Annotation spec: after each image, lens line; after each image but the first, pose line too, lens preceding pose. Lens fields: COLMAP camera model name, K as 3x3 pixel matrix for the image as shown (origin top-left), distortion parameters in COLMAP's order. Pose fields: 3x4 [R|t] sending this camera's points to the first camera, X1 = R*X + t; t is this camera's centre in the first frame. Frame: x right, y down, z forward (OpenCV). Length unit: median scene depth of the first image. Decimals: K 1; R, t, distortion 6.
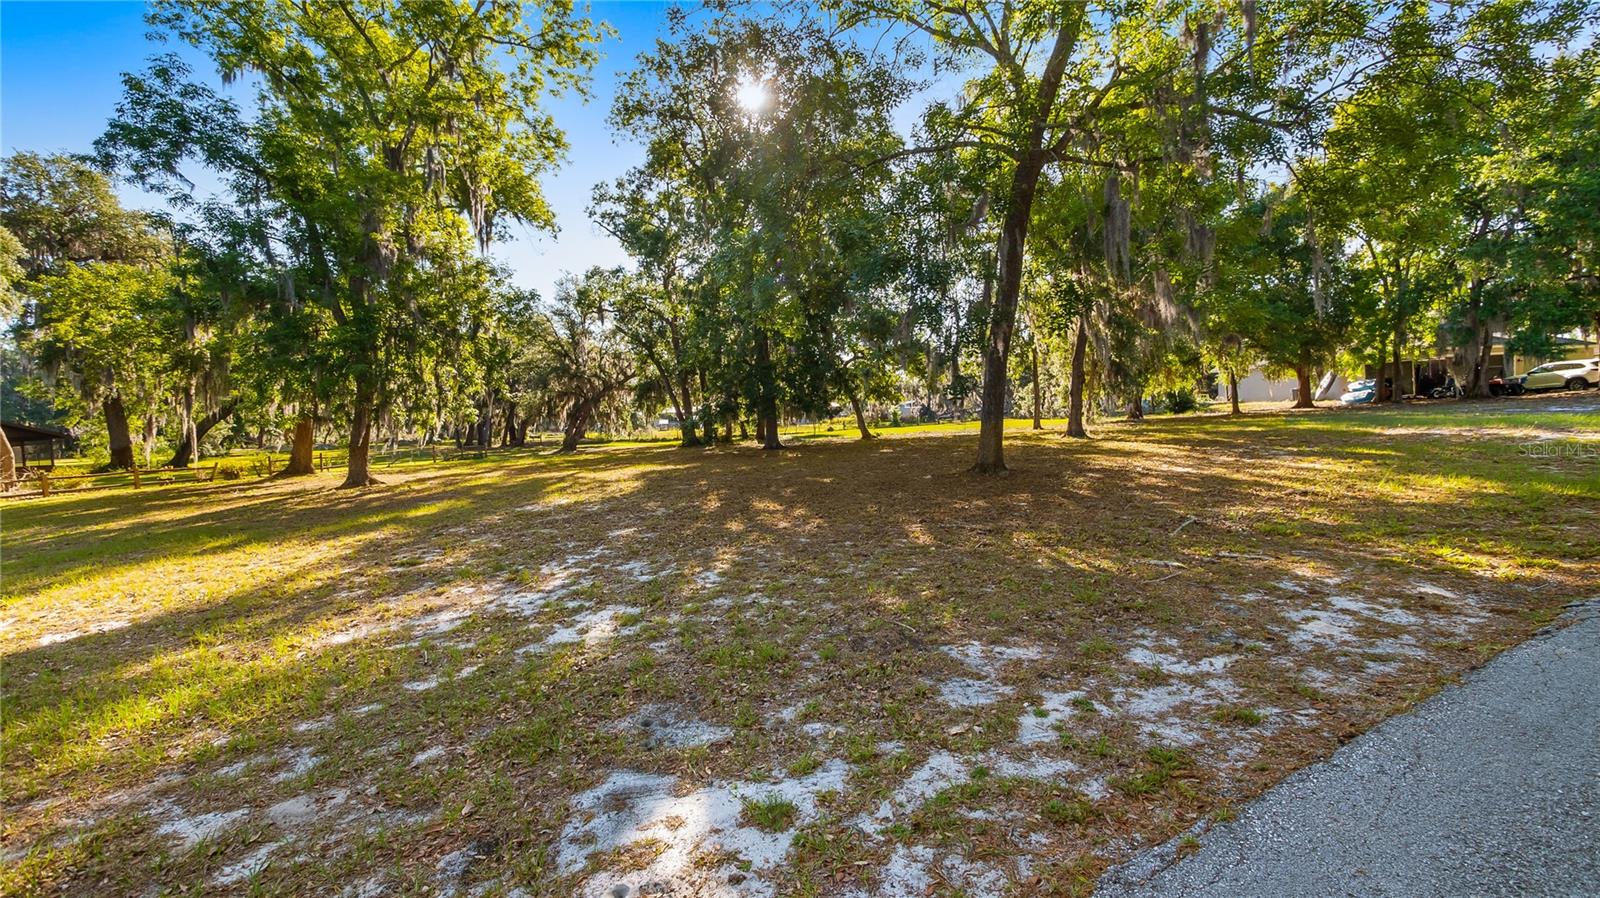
lens RADIAL K [[629.9, 0, 800.0], [0, 629.9, 449.0], [0, 0, 1]] dist [-0.001213, -0.000342]
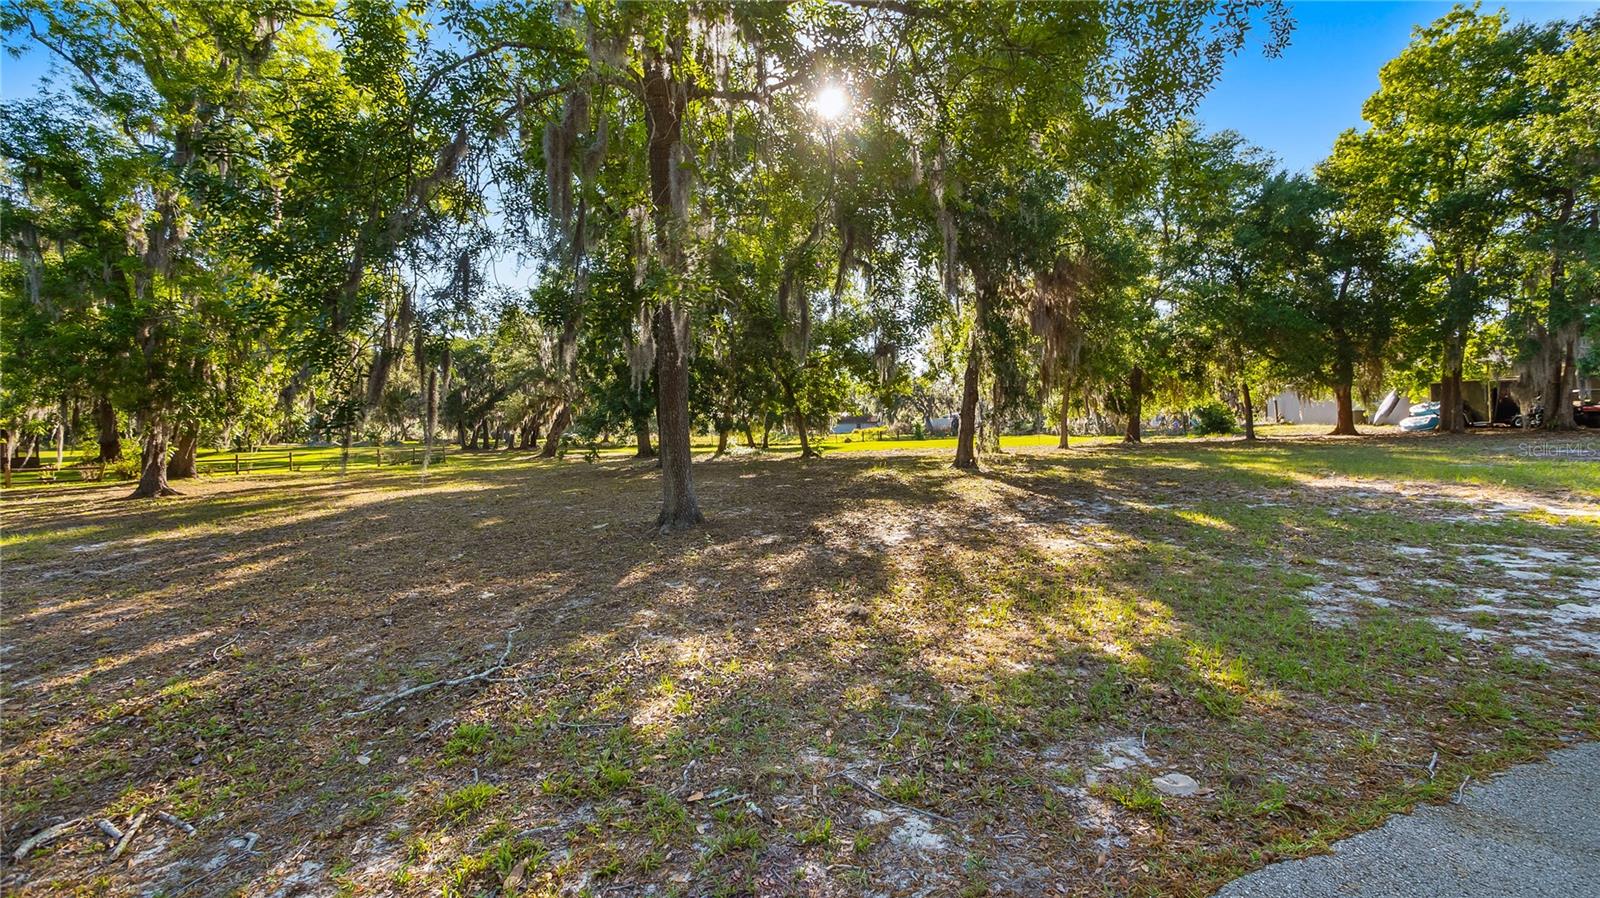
lens RADIAL K [[635.0, 0, 800.0], [0, 635.0, 449.0], [0, 0, 1]] dist [-0.001852, -0.000353]
pose [[0.993431, 0.029522, -0.110558, 0.170730], [-0.030761, 0.999481, -0.009514, -0.015358], [0.110220, 0.012853, 0.993824, 0.085868]]
